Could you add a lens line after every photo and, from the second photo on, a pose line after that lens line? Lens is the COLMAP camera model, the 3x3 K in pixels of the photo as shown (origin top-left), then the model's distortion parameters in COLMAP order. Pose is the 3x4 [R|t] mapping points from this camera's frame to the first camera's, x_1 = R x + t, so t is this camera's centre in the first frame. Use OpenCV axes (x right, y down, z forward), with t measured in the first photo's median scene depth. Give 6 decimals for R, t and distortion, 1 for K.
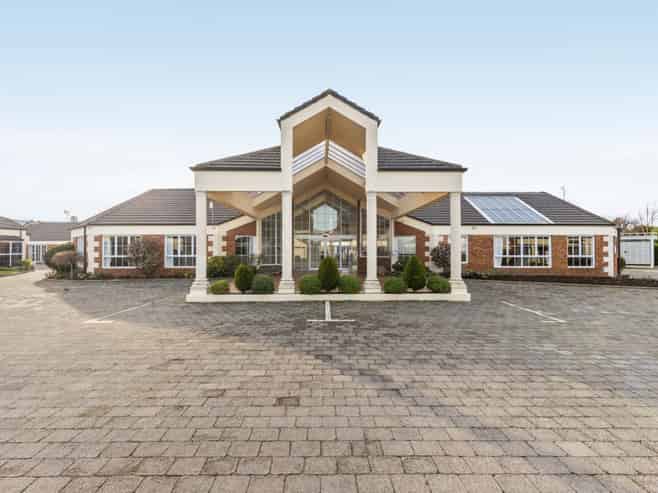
lens RADIAL K [[321.1, 0, 329.0], [0, 321.1, 246.5], [0, 0, 1]] dist [0.000509, 0.000179]
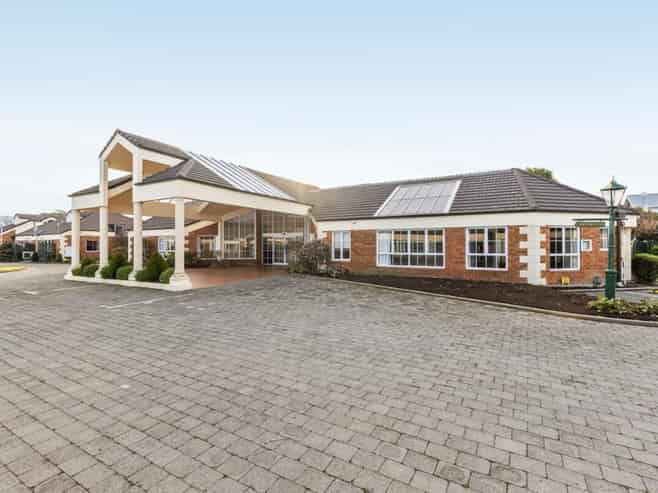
lens RADIAL K [[321.1, 0, 329.0], [0, 321.1, 246.5], [0, 0, 1]] dist [0.000509, 0.000179]
pose [[0.859267, -0.000919, -0.511527, 0.853276], [0.006351, 0.999940, 0.008873, 0.002263], [0.511488, -0.010873, 0.859222, 0.160474]]
